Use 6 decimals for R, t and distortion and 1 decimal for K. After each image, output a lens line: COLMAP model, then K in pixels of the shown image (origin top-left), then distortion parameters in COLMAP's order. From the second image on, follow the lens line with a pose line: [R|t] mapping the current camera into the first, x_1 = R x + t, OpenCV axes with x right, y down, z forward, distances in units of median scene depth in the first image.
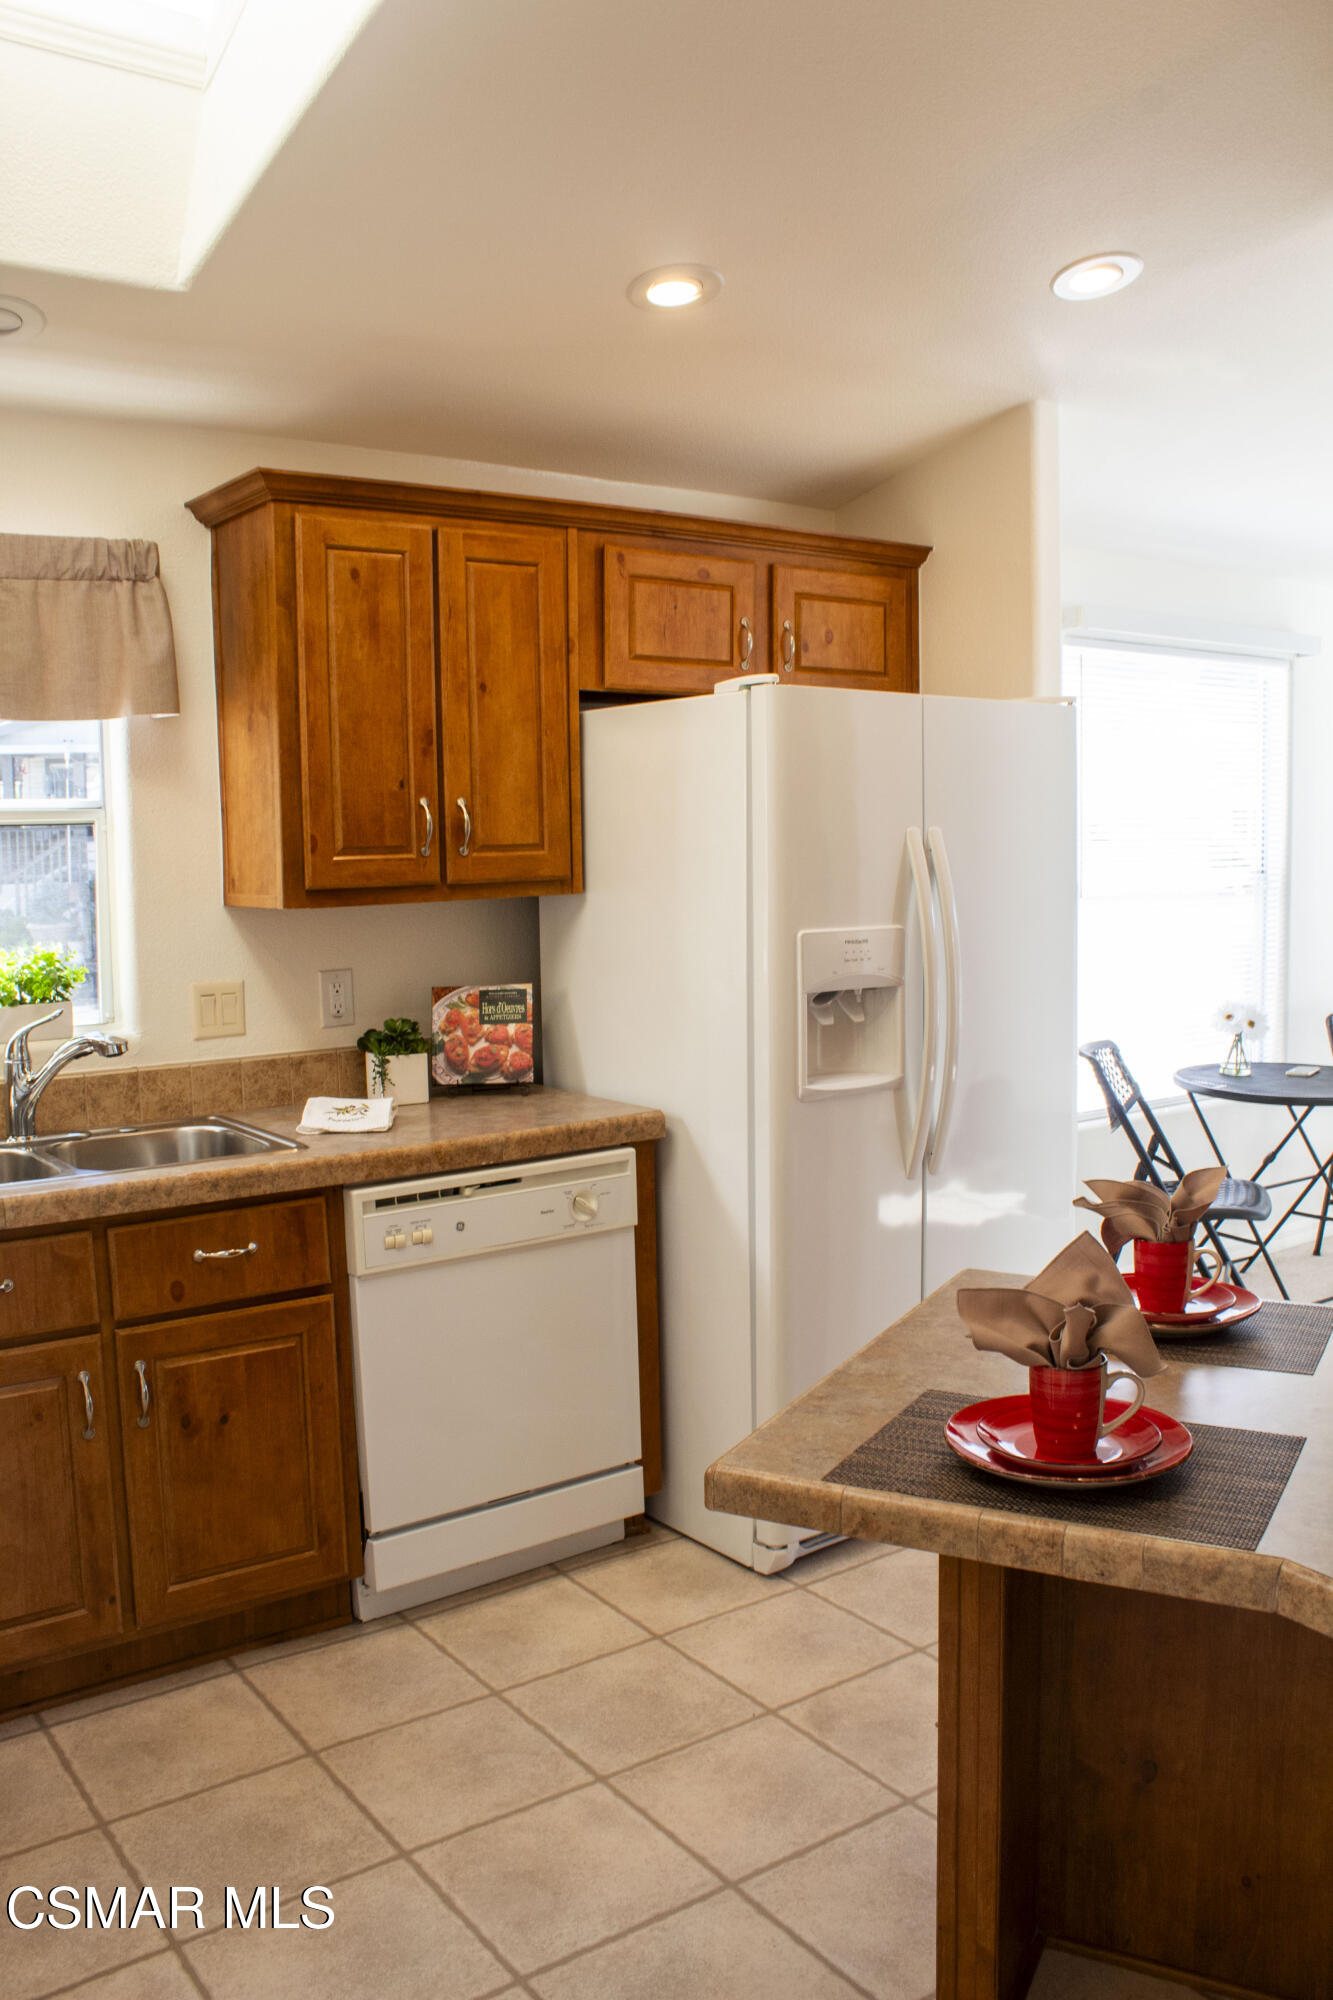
lens RADIAL K [[1653.9, 0, 666.5], [0, 1653.9, 1000.0], [0, 0, 1]] dist [-0.160837, 0.129017]
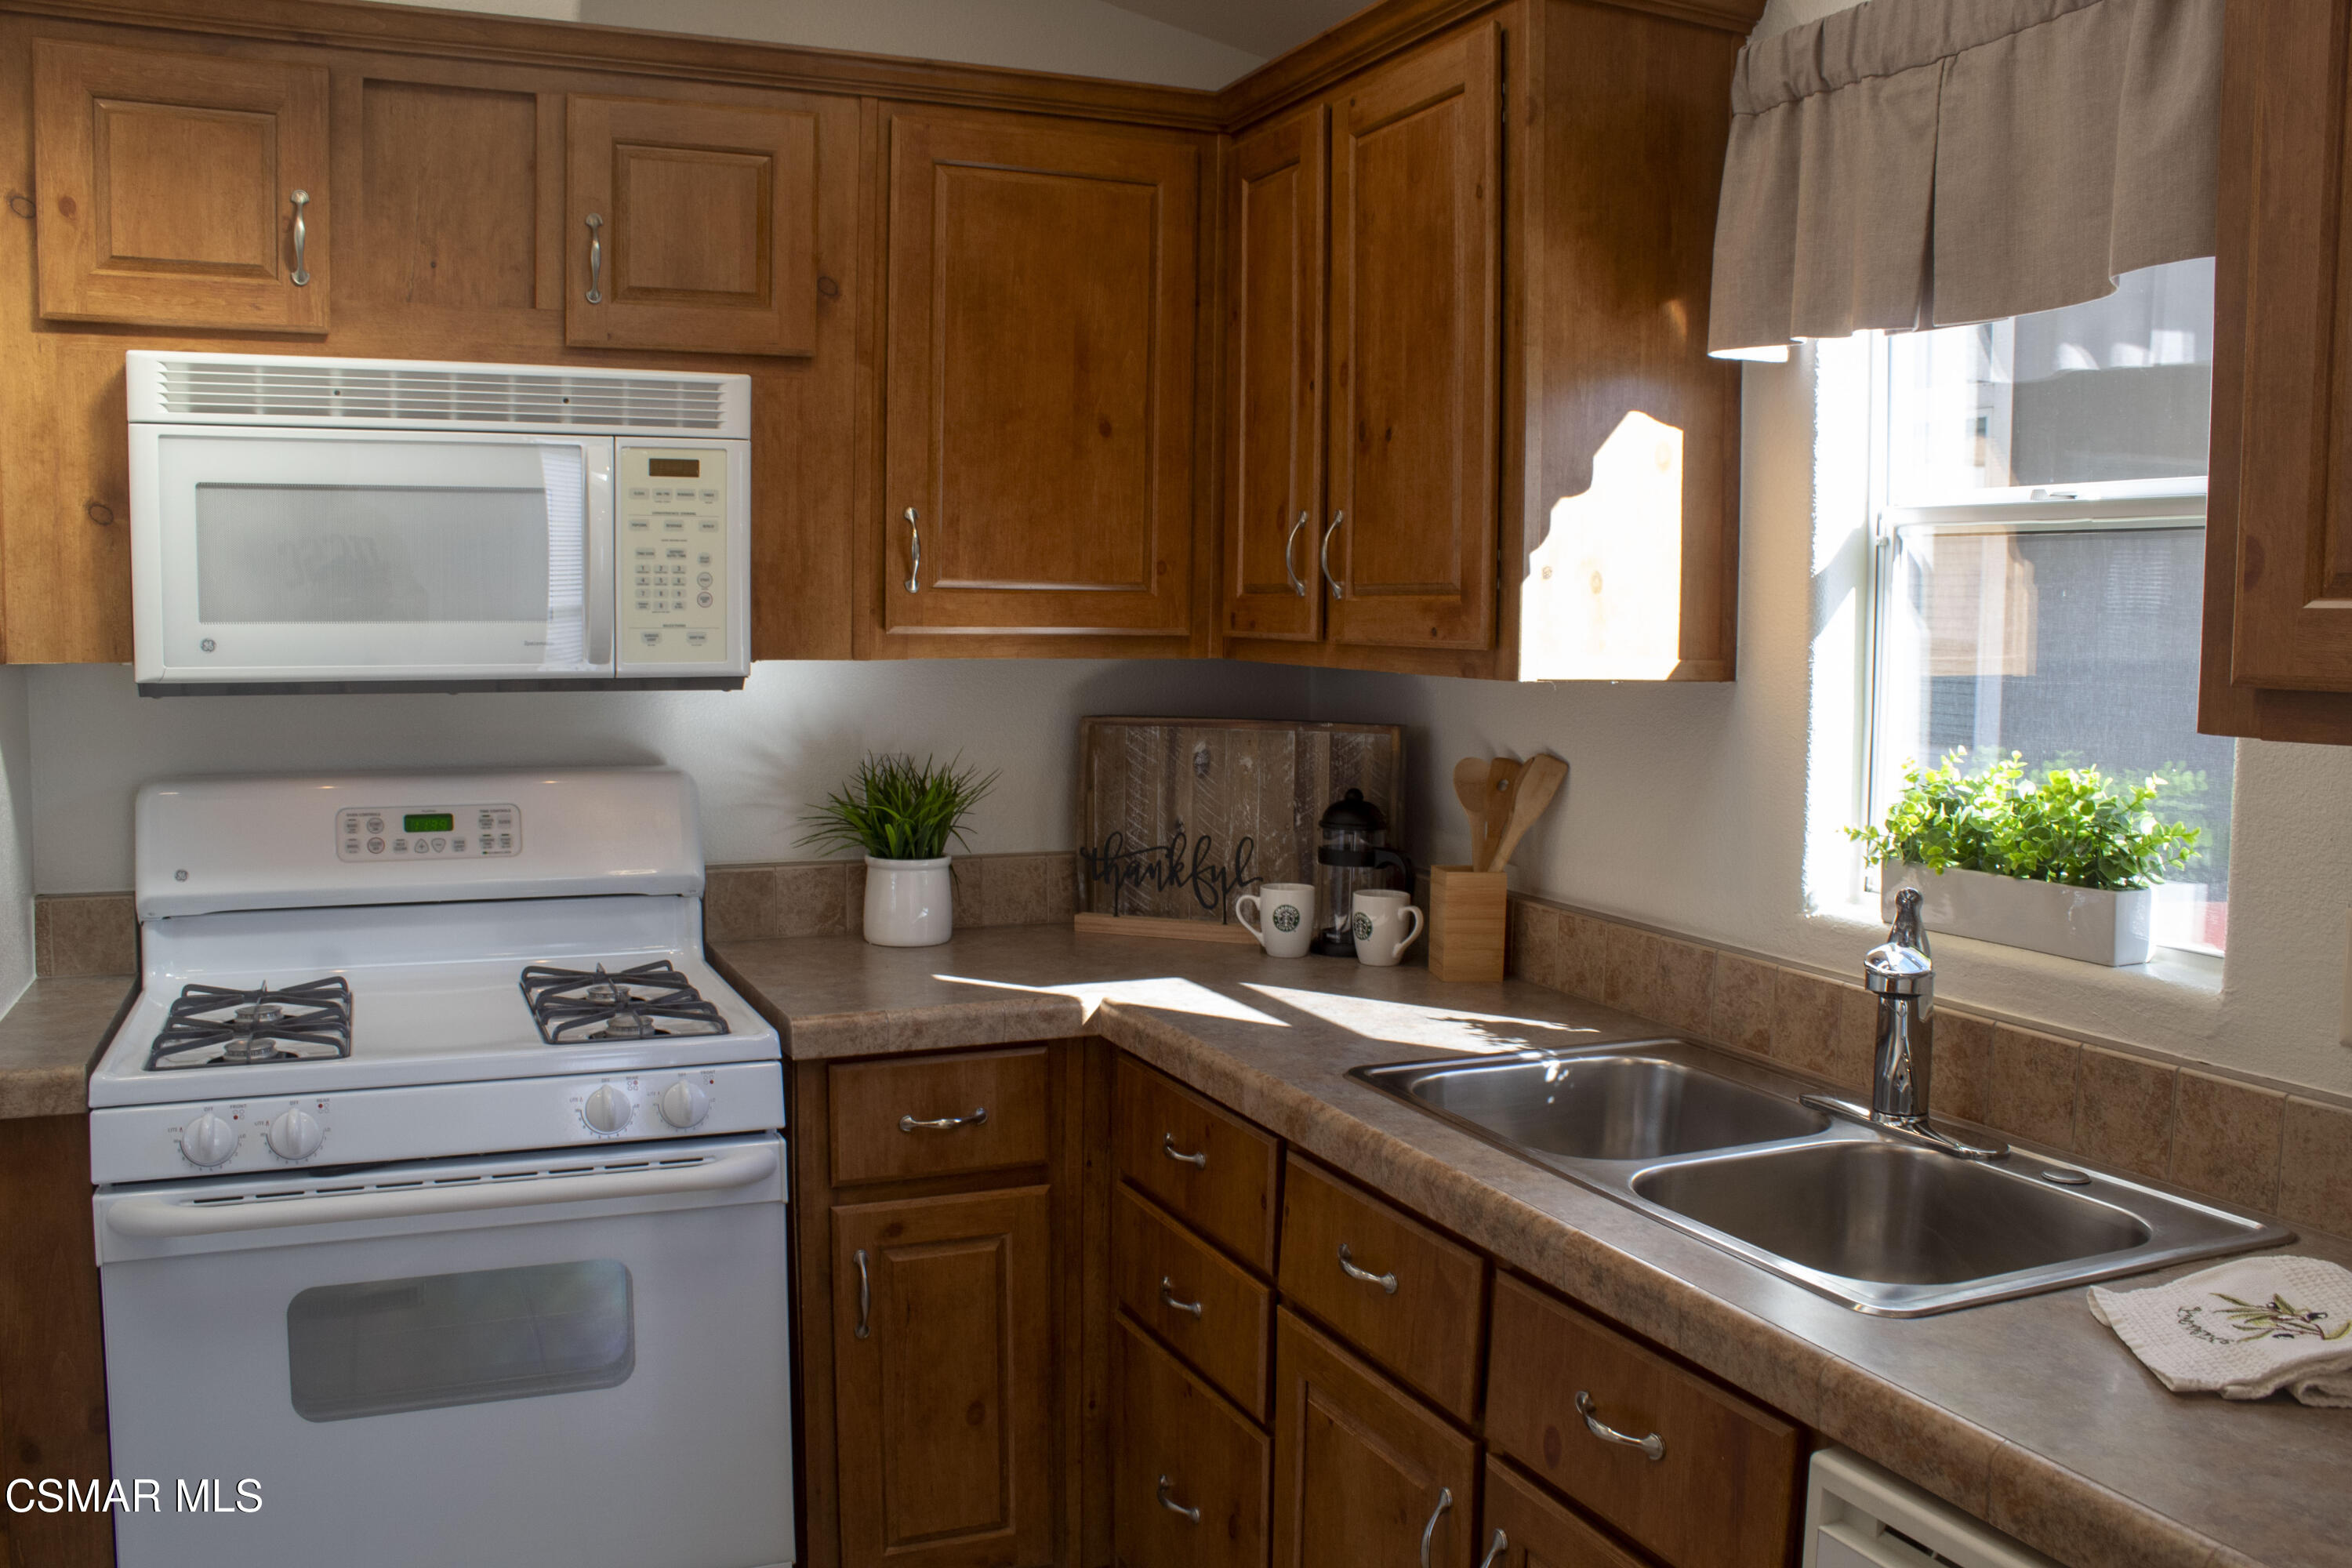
lens RADIAL K [[1944.9, 0, 1176.0], [0, 1944.9, 784.0], [0, 0, 1]] dist [-0.160837, 0.129017]
pose [[-0.196754, 0.098912, -0.975451, 0.247352], [-0.108150, 0.986638, 0.121860, -0.073571], [0.974470, 0.129471, -0.183427, 0.878347]]
